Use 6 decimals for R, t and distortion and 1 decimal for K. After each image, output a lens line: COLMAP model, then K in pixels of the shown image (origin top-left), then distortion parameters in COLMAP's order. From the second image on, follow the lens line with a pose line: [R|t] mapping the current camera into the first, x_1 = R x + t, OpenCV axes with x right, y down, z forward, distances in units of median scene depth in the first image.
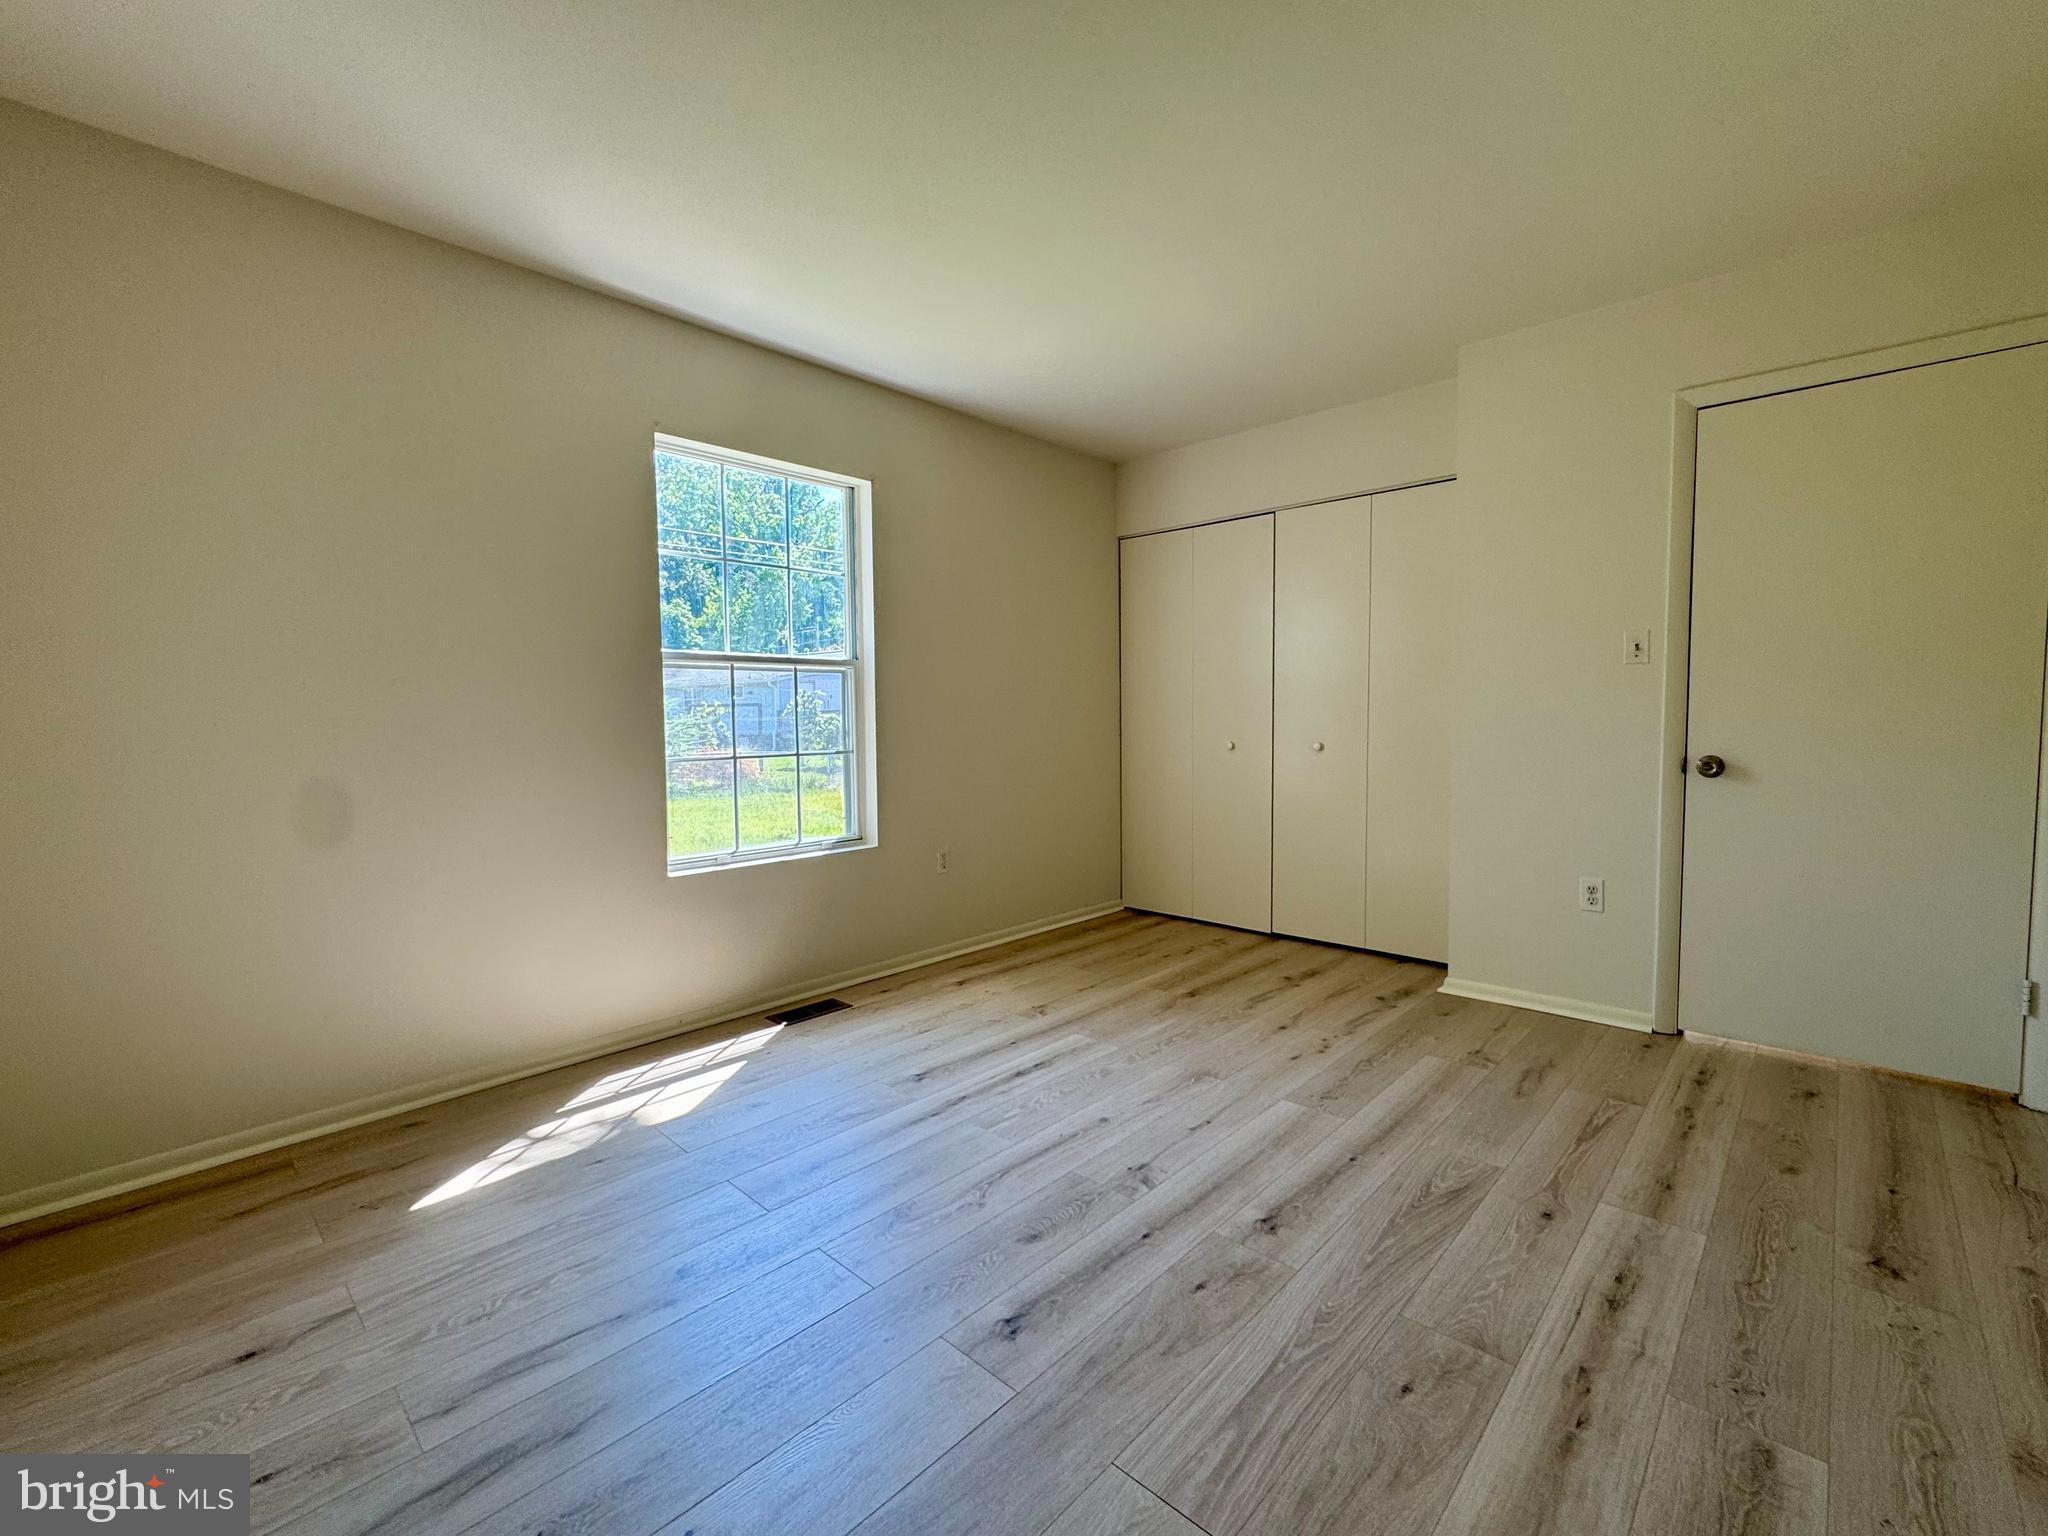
lens RADIAL K [[815.8, 0, 1026.4], [0, 815.8, 761.4], [0, 0, 1]] dist [-0.002025, 0.001713]
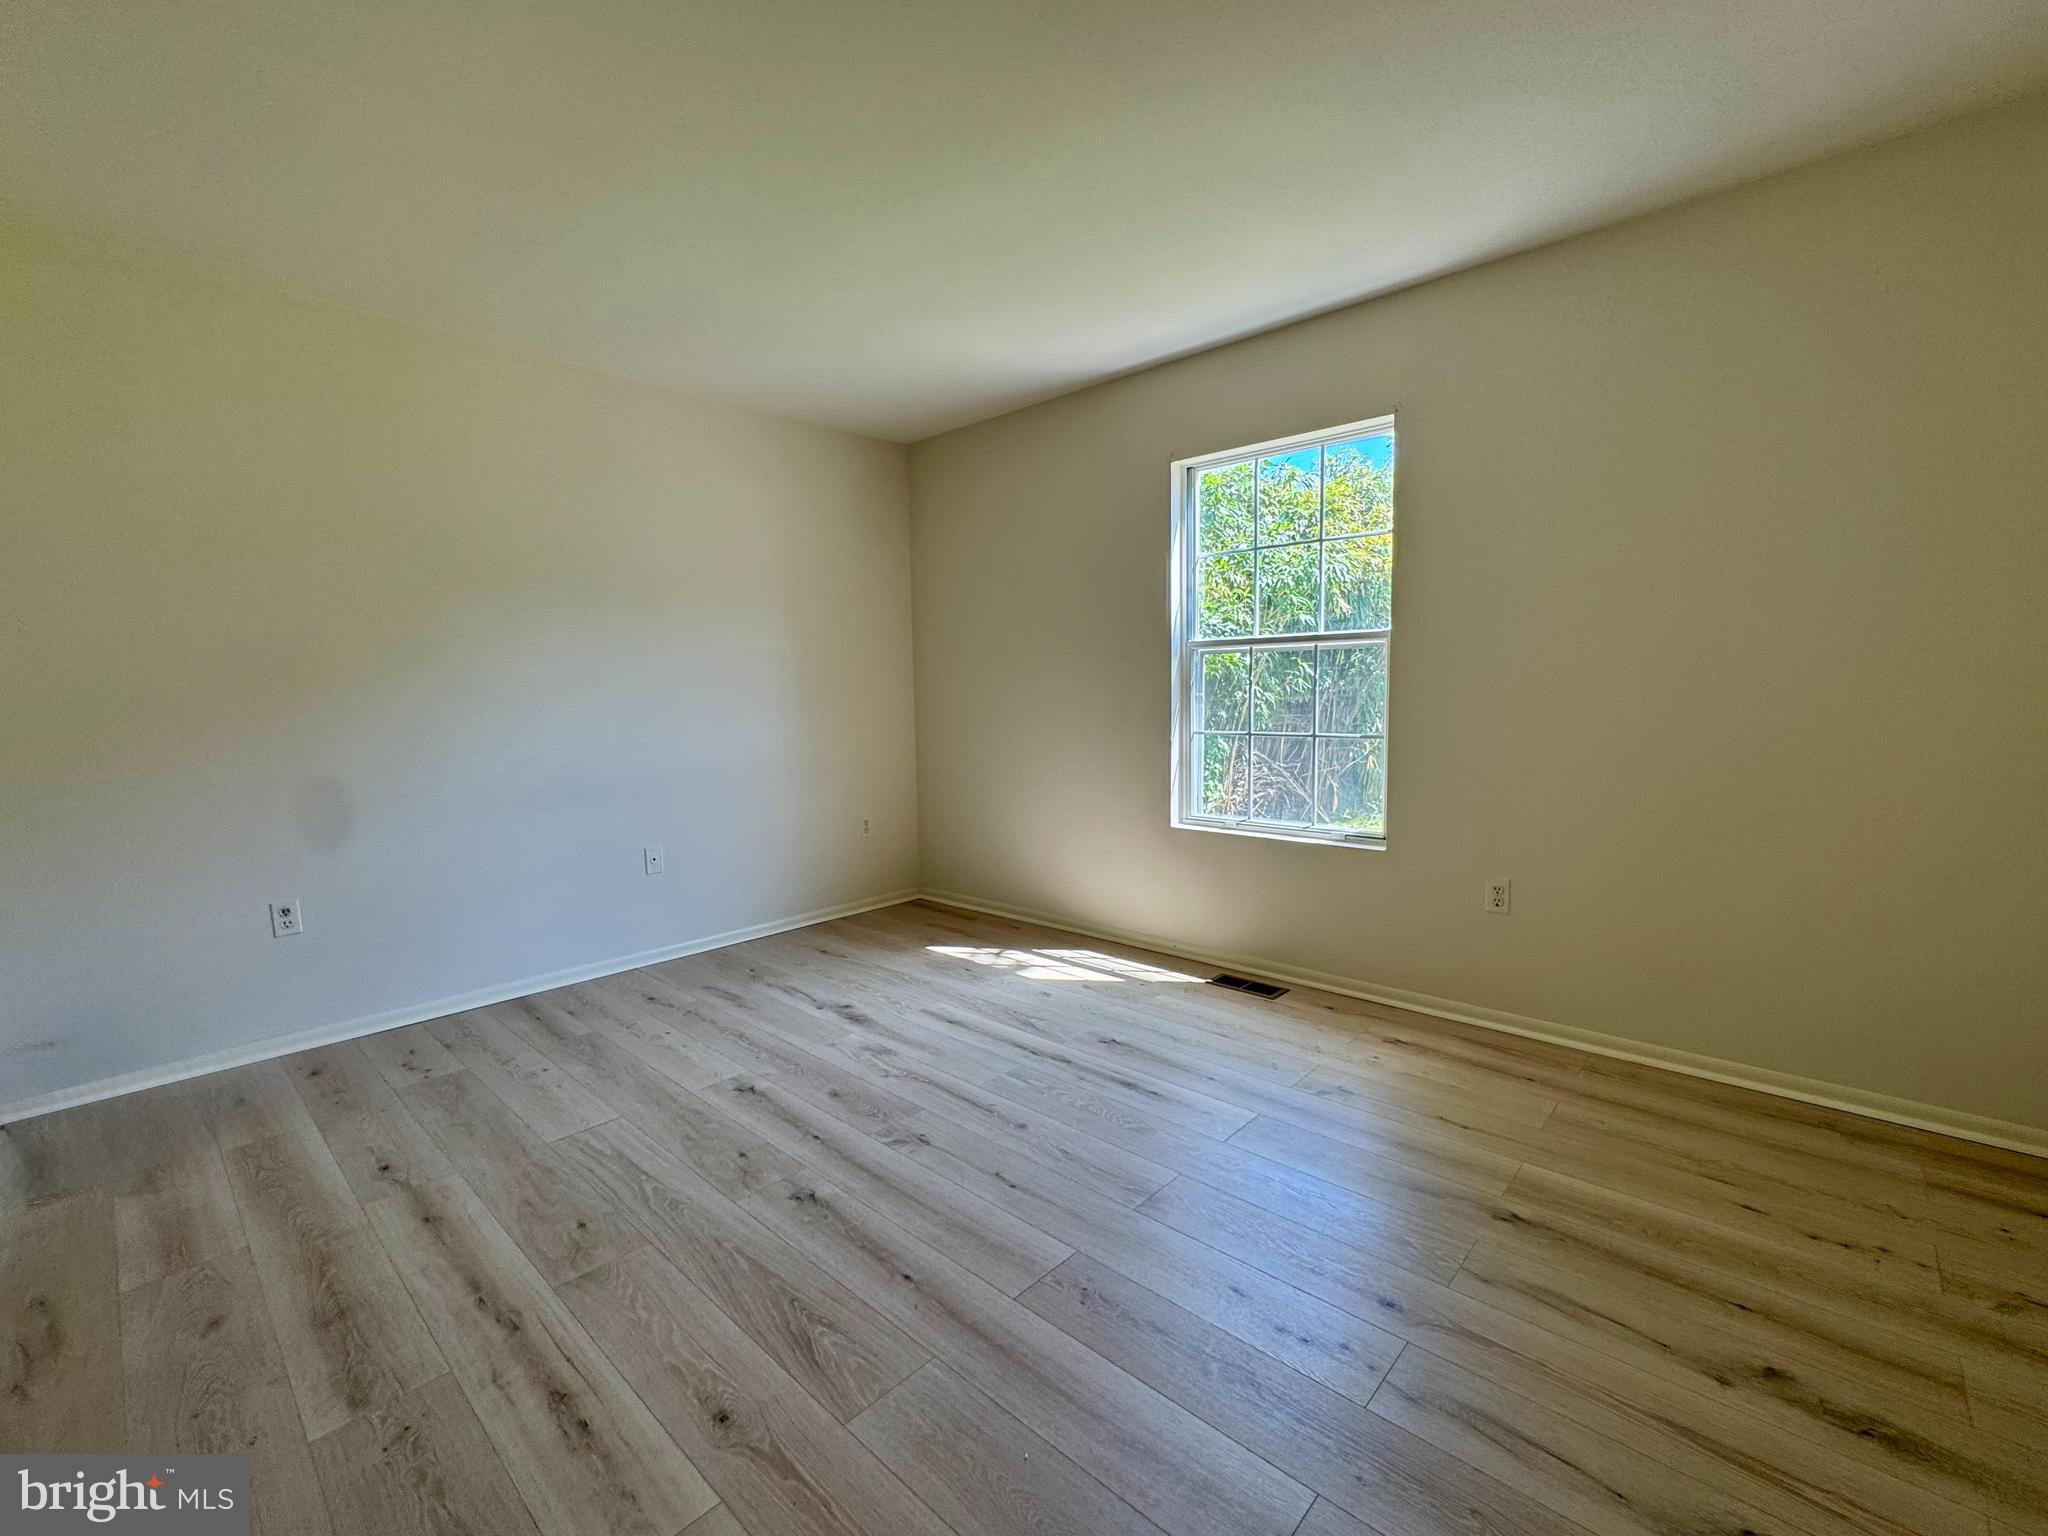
lens RADIAL K [[815.8, 0, 1029.9], [0, 815.8, 775.4], [0, 0, 1]] dist [-0.002025, 0.001713]
pose [[0.075291, 0.112785, -0.990763, 1.579862], [-0.043856, 0.992996, 0.109706, -0.129142], [0.996197, 0.035190, 0.079710, 1.432507]]
